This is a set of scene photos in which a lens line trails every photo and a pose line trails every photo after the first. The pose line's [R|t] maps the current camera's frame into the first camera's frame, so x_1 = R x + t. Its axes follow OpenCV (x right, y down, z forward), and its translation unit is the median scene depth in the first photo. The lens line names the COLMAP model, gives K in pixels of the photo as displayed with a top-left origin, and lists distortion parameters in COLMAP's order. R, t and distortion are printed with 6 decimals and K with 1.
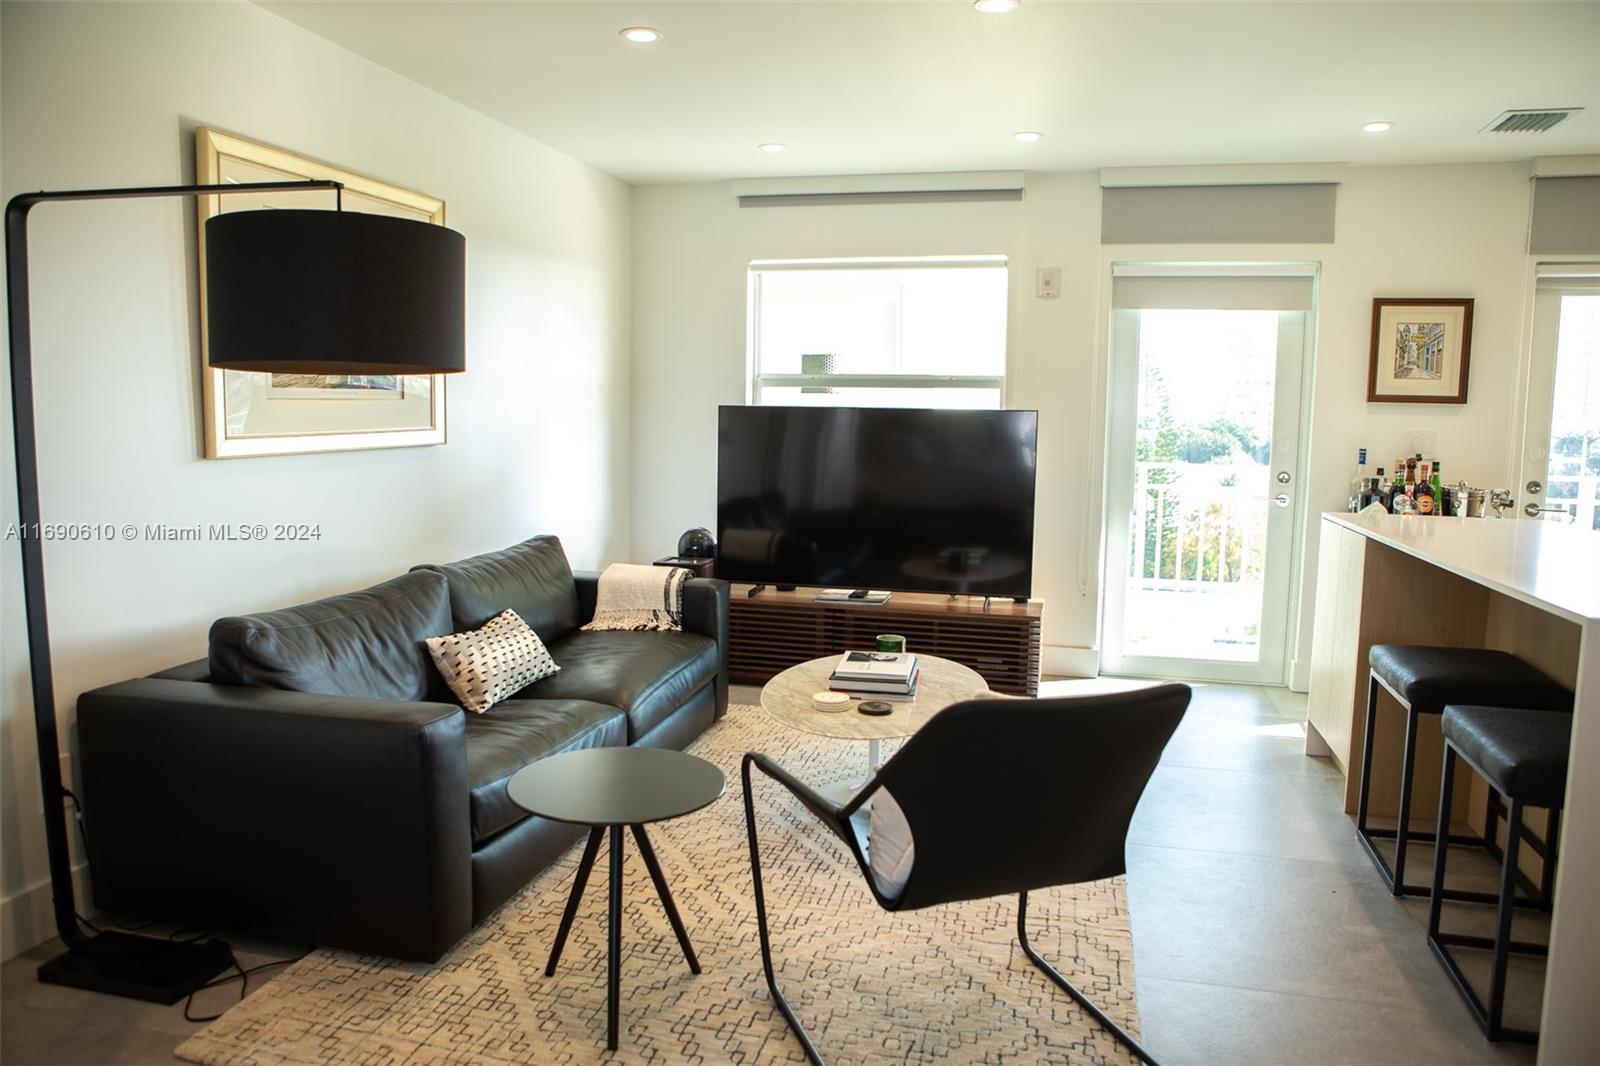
lens RADIAL K [[1101.6, 0, 795.0], [0, 1101.6, 536.7], [0, 0, 1]] dist [-0.092020, 0.065966]
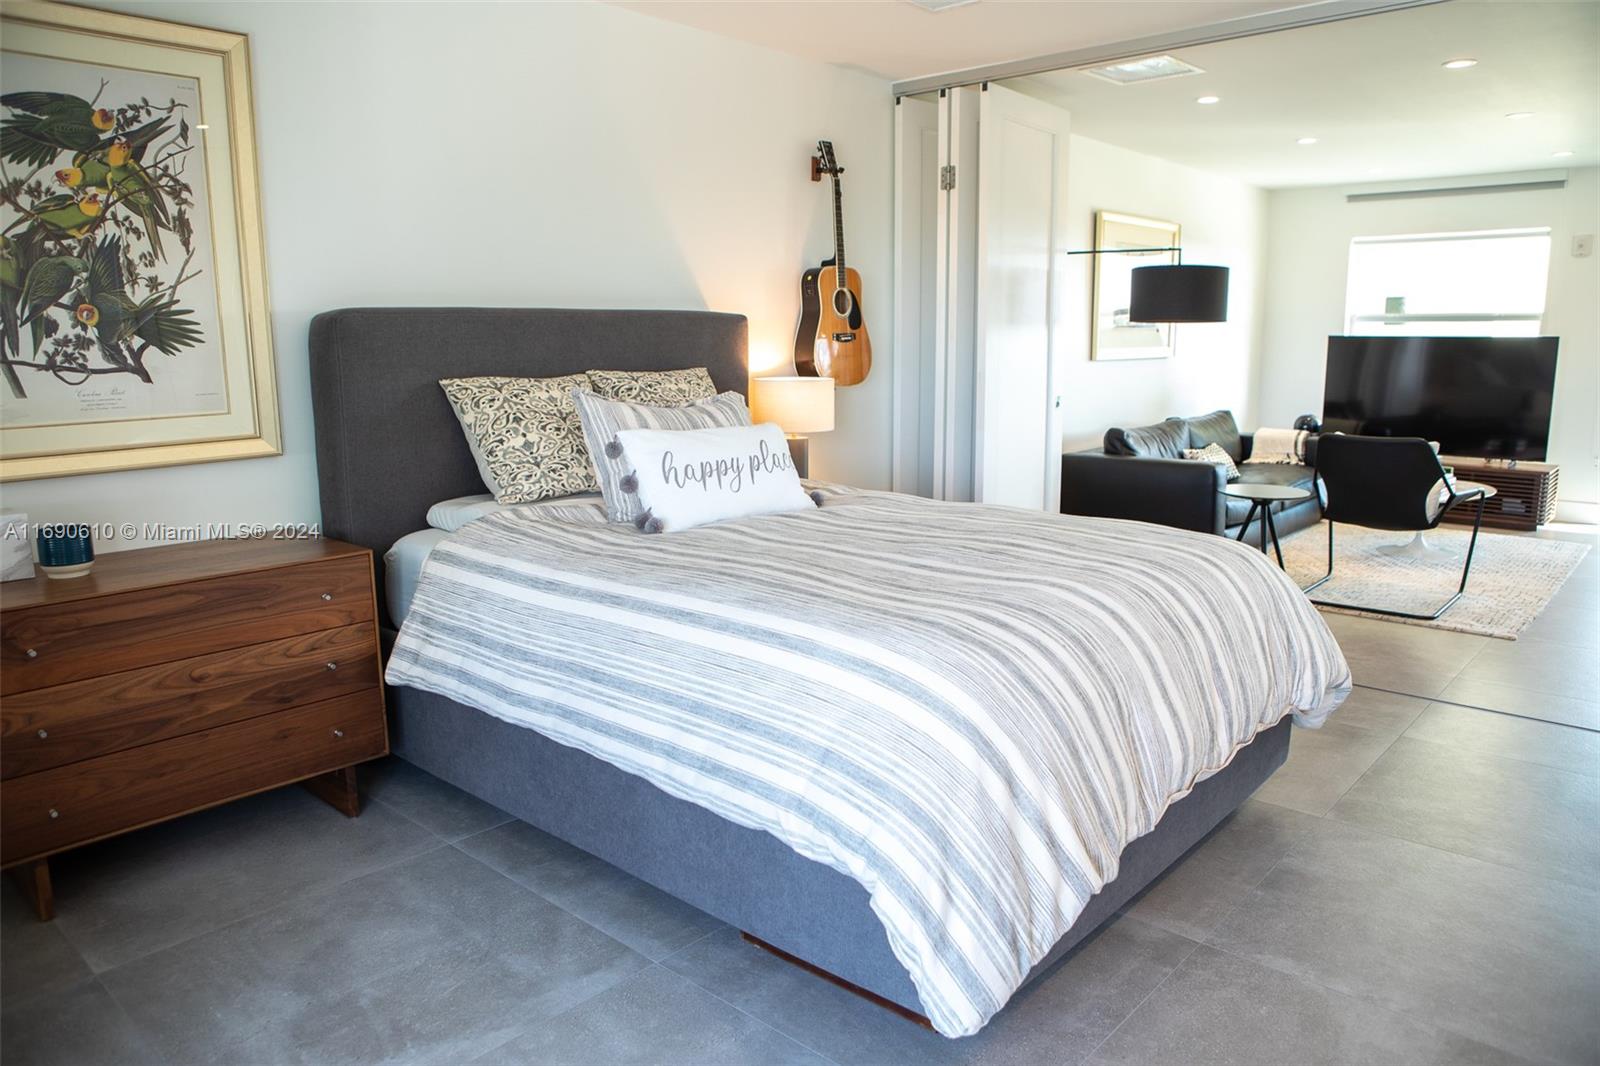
lens RADIAL K [[1101.6, 0, 799.5], [0, 1101.6, 533.1], [0, 0, 1]] dist [-0.092020, 0.065966]
pose [[0.890200, 0.061589, -0.451388, -0.031290], [-0.035587, 0.997193, 0.065877, 0.100050], [0.454178, -0.042580, 0.889893, -0.825471]]
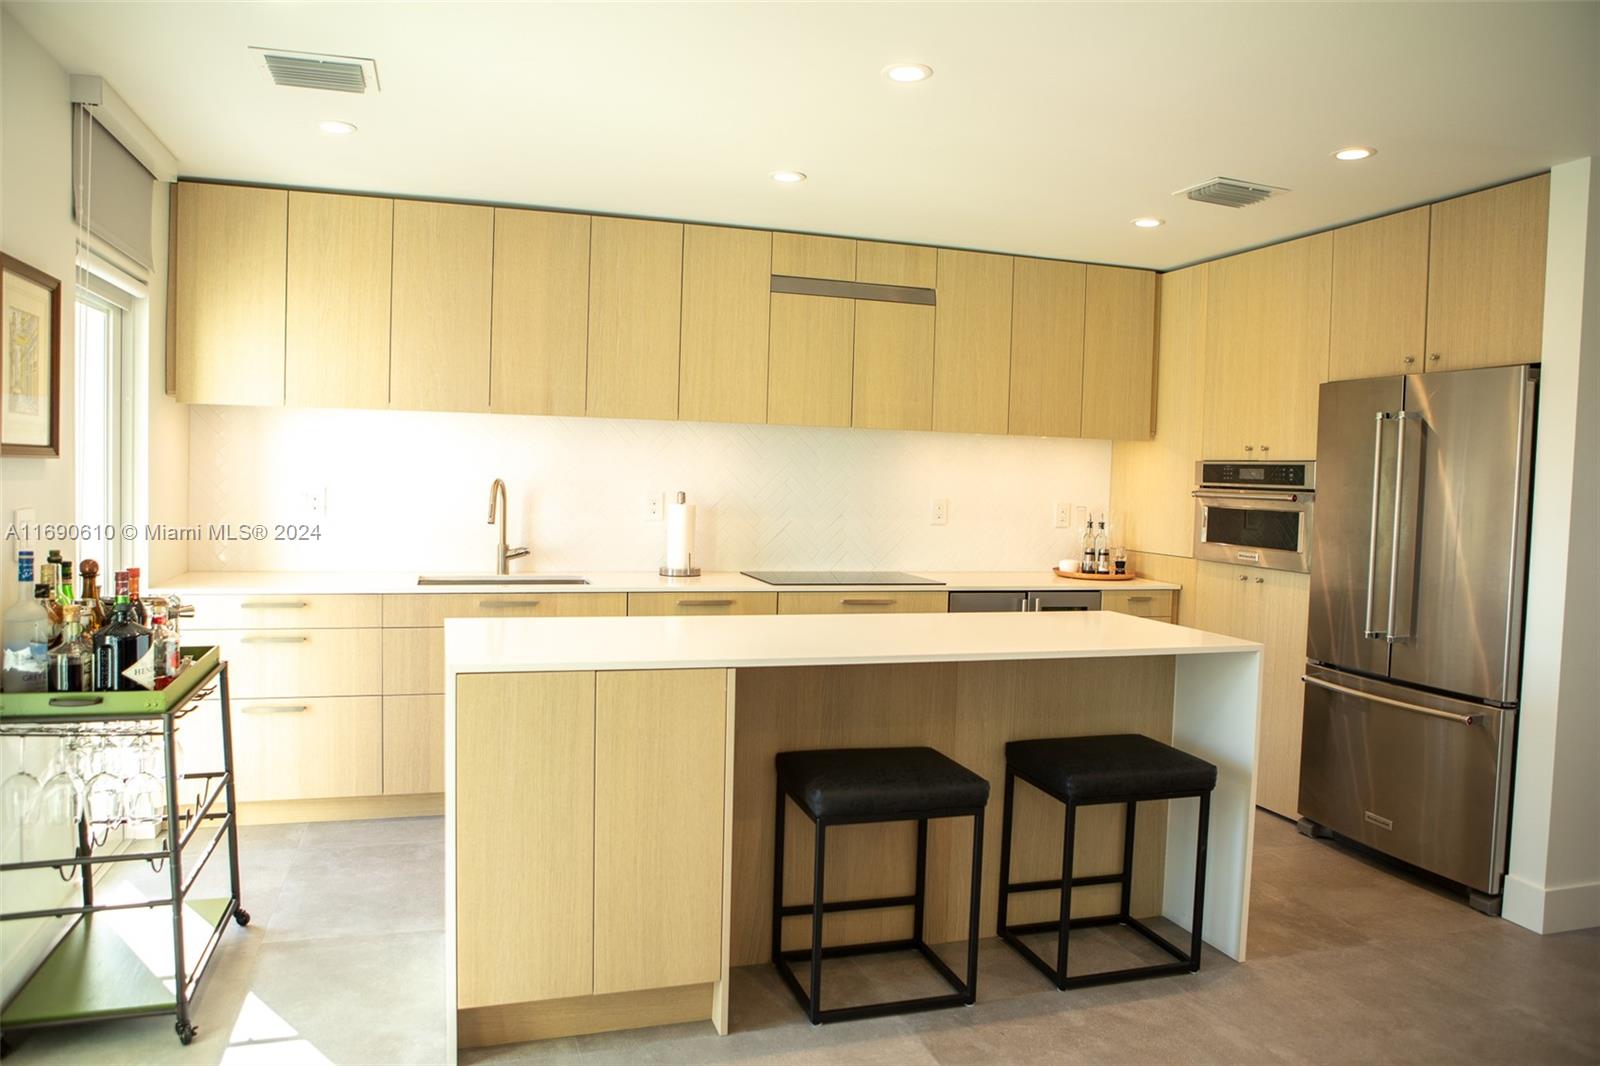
lens RADIAL K [[1101.6, 0, 814.1], [0, 1101.6, 535.6], [0, 0, 1]] dist [-0.092020, 0.065966]
pose [[-0.535213, -0.073548, 0.841509, -0.090717], [0.066816, 0.989395, 0.128969, -0.129305], [-0.842070, 0.125252, -0.524623, 0.957874]]
